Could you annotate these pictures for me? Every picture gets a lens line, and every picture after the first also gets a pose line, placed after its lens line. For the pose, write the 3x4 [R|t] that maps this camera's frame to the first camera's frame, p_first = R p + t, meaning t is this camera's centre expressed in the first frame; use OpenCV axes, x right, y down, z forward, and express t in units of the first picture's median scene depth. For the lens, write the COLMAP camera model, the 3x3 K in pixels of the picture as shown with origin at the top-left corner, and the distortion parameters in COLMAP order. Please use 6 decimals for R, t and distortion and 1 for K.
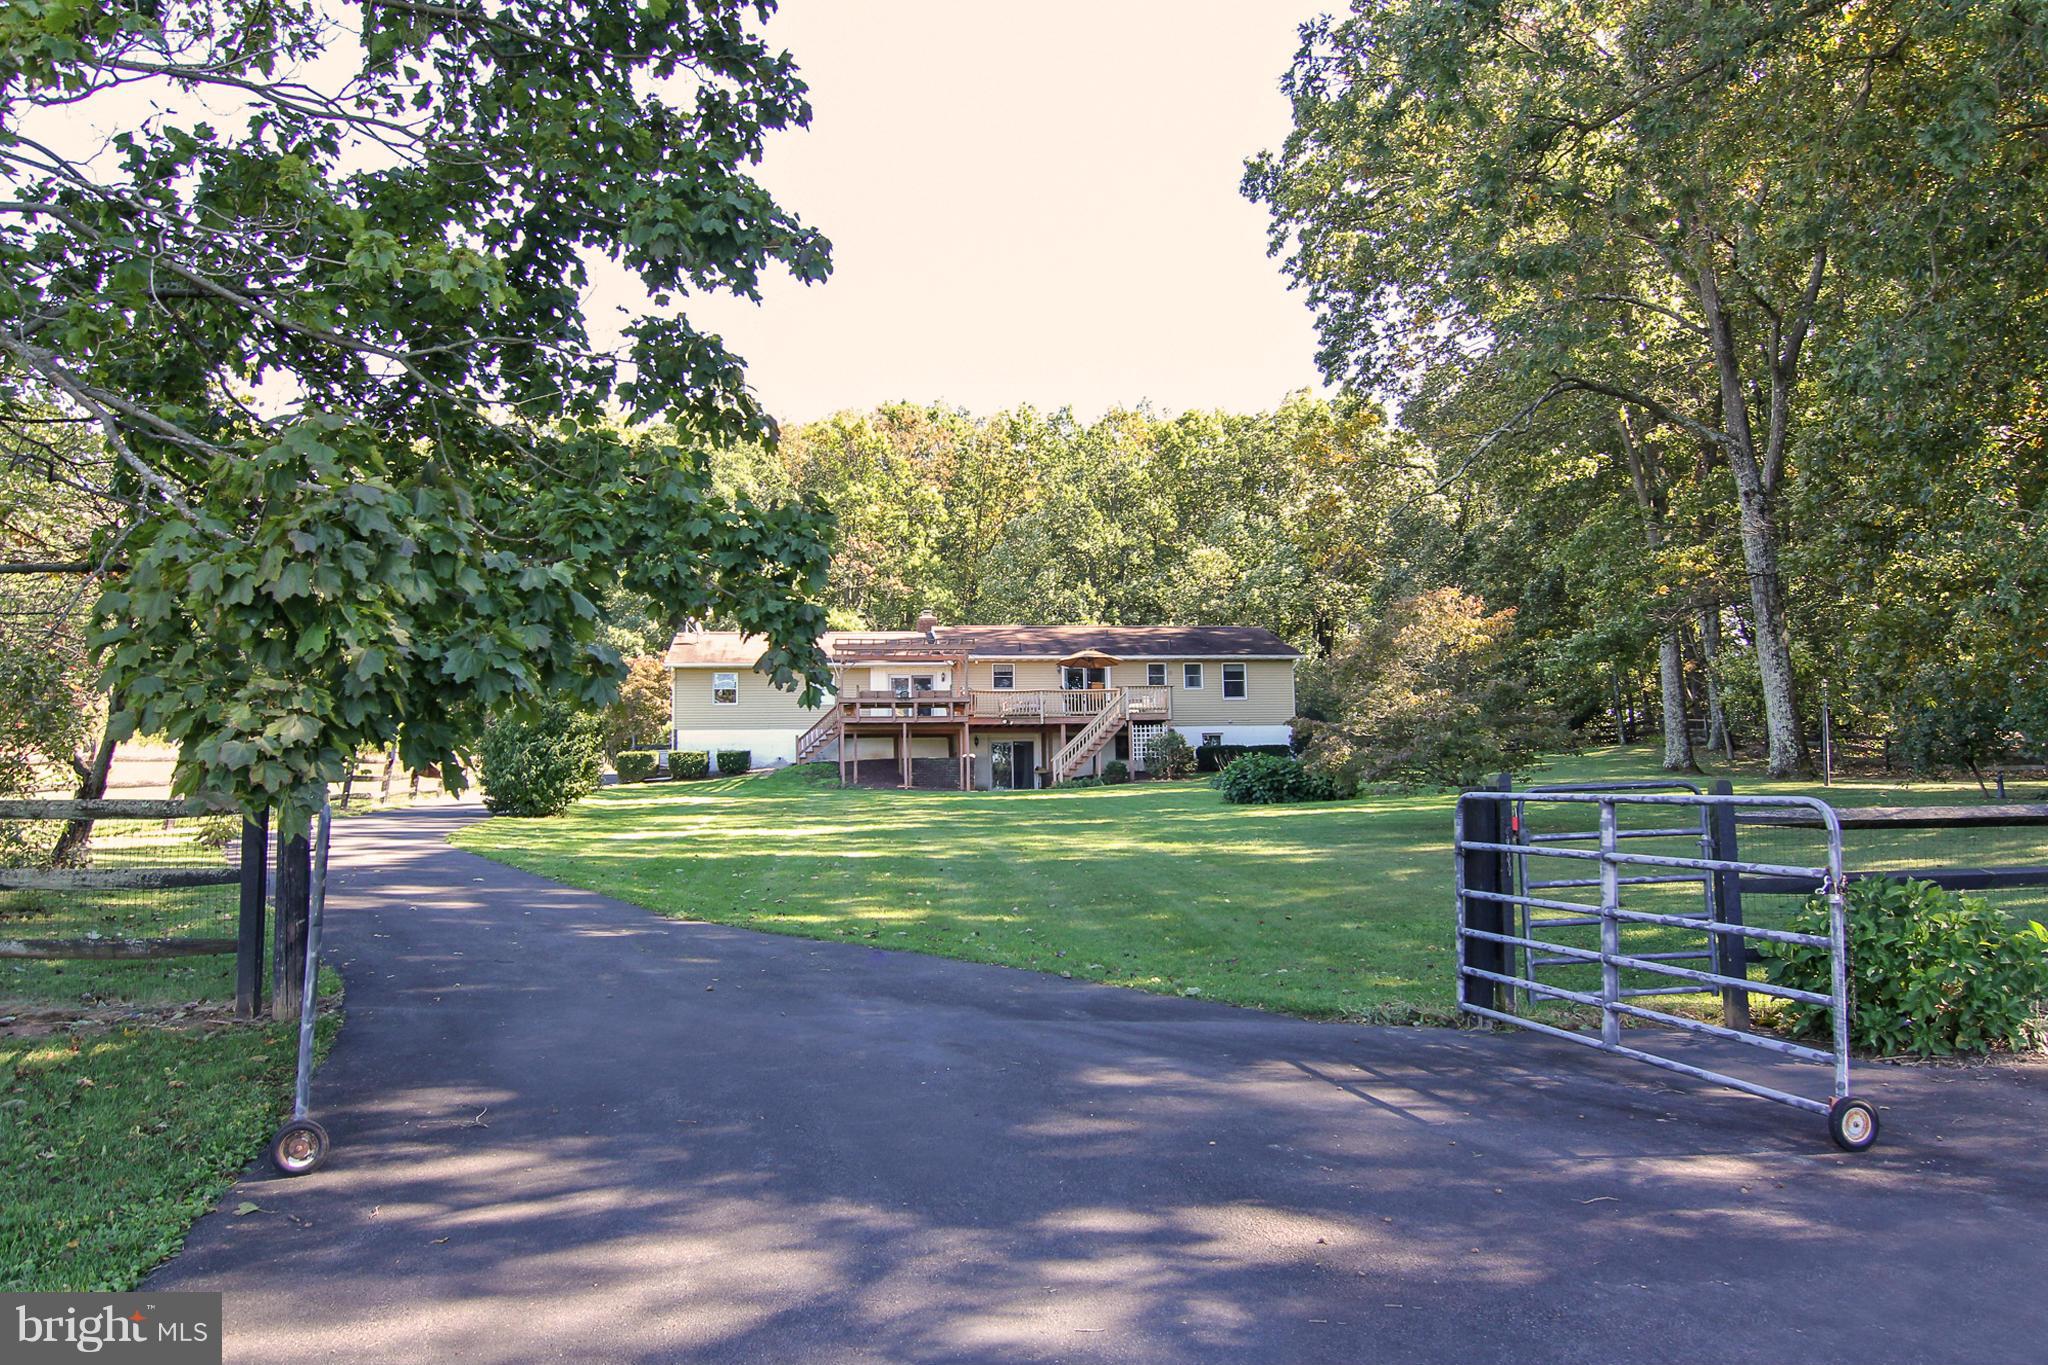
lens RADIAL K [[1176.1, 0, 1050.2], [0, 1176.1, 685.4], [0, 0, 1]] dist [0.001021, -0.000231]
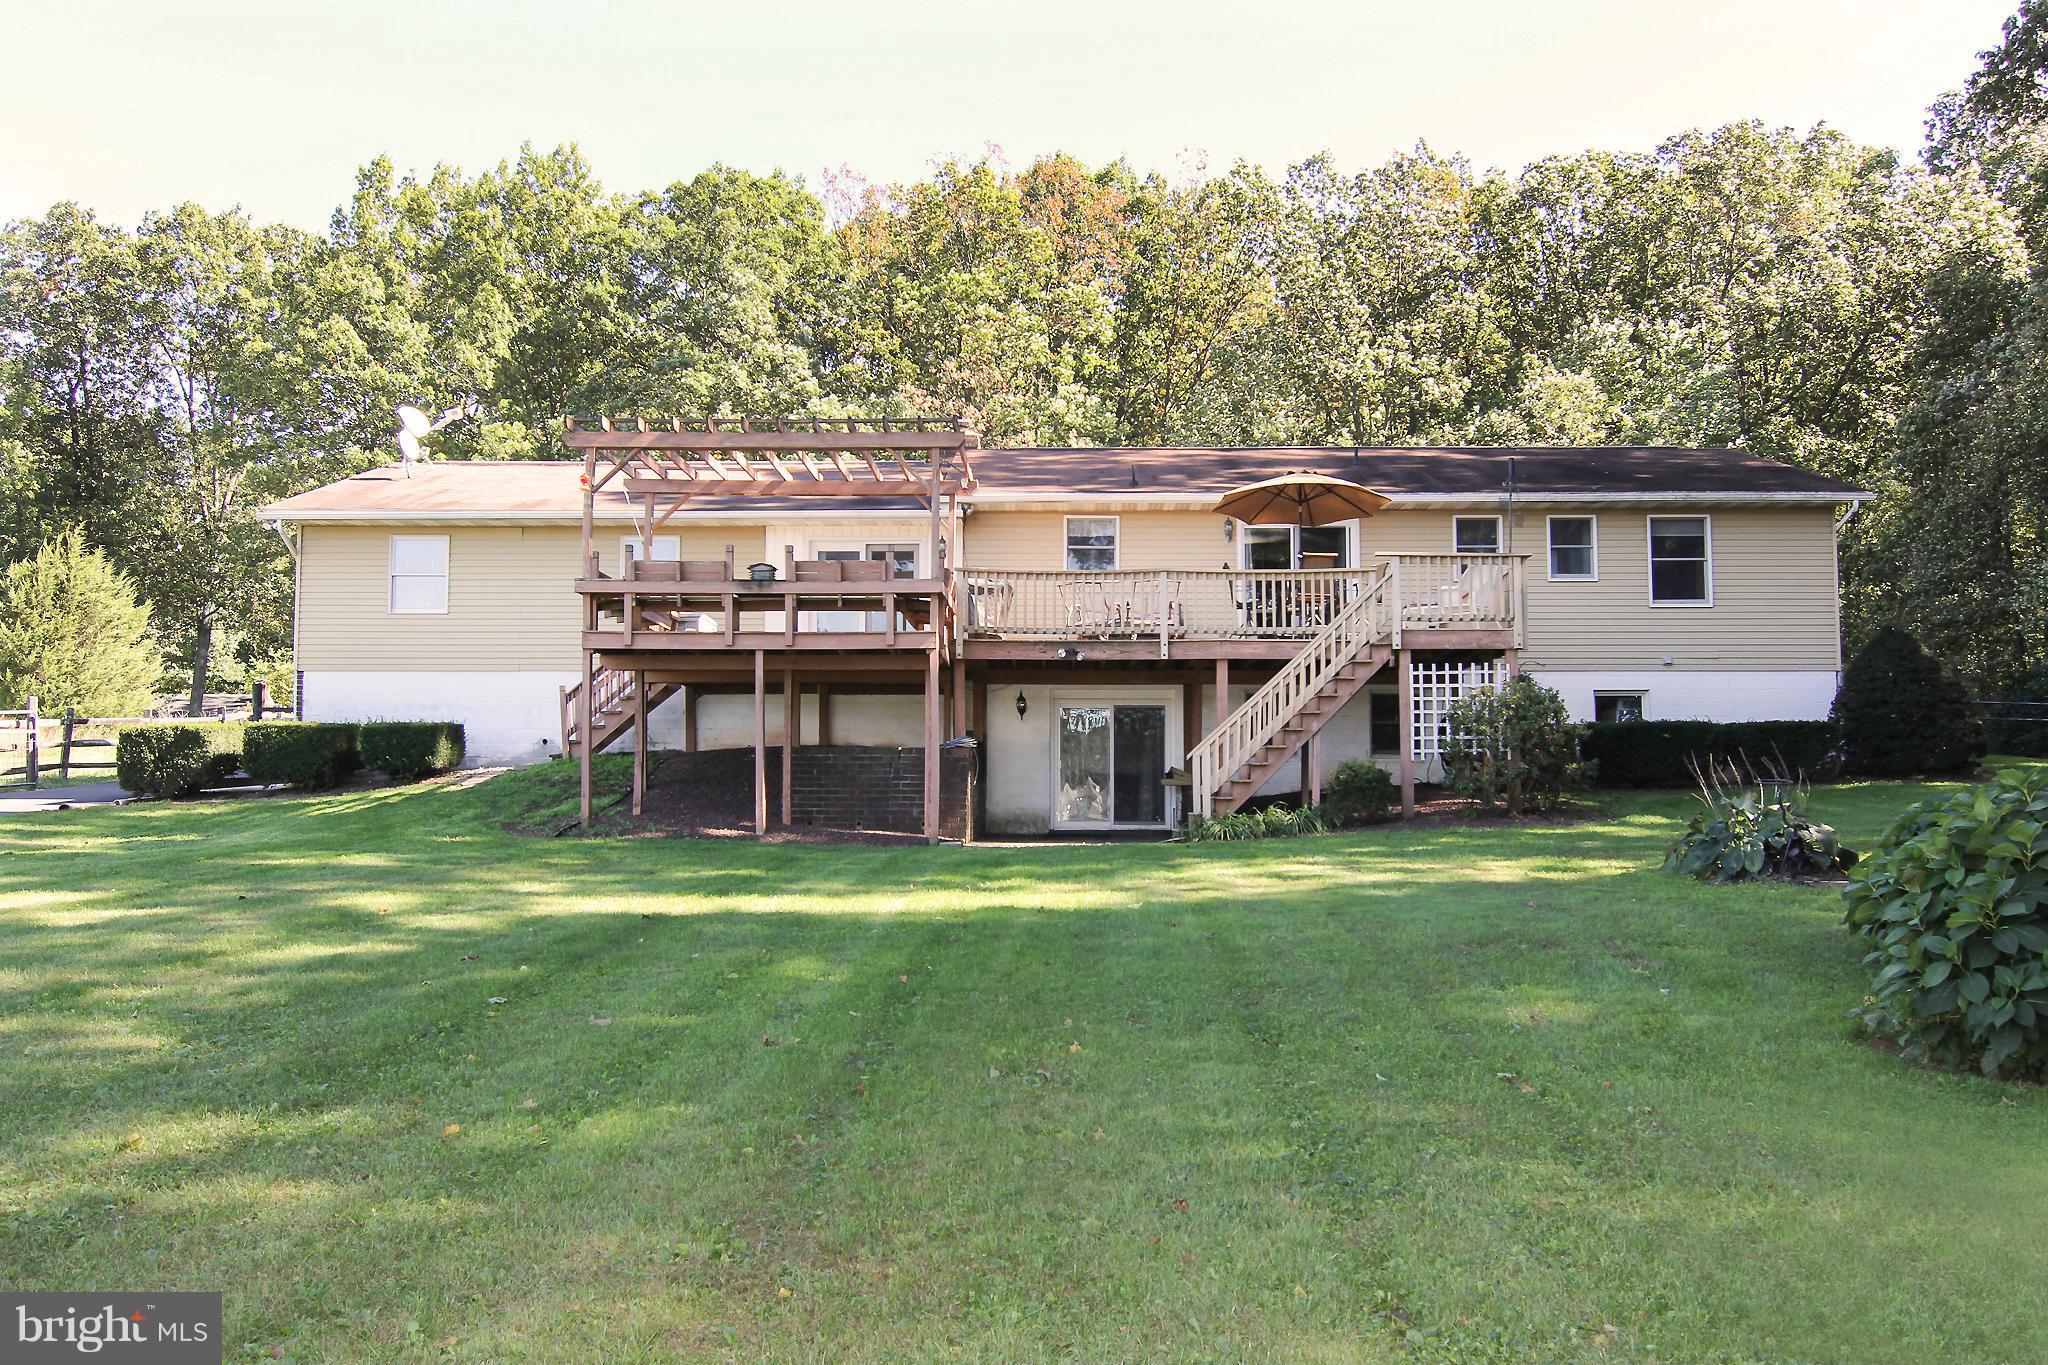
lens RADIAL K [[1176.1, 0, 1050.2], [0, 1176.1, 685.4], [0, 0, 1]] dist [0.001021, -0.000231]
pose [[0.969223, 0.010711, -0.245949, 0.049411], [0.000000, 0.999053, 0.043508, 0.023662], [0.246183, -0.042169, 0.968306, 0.593410]]
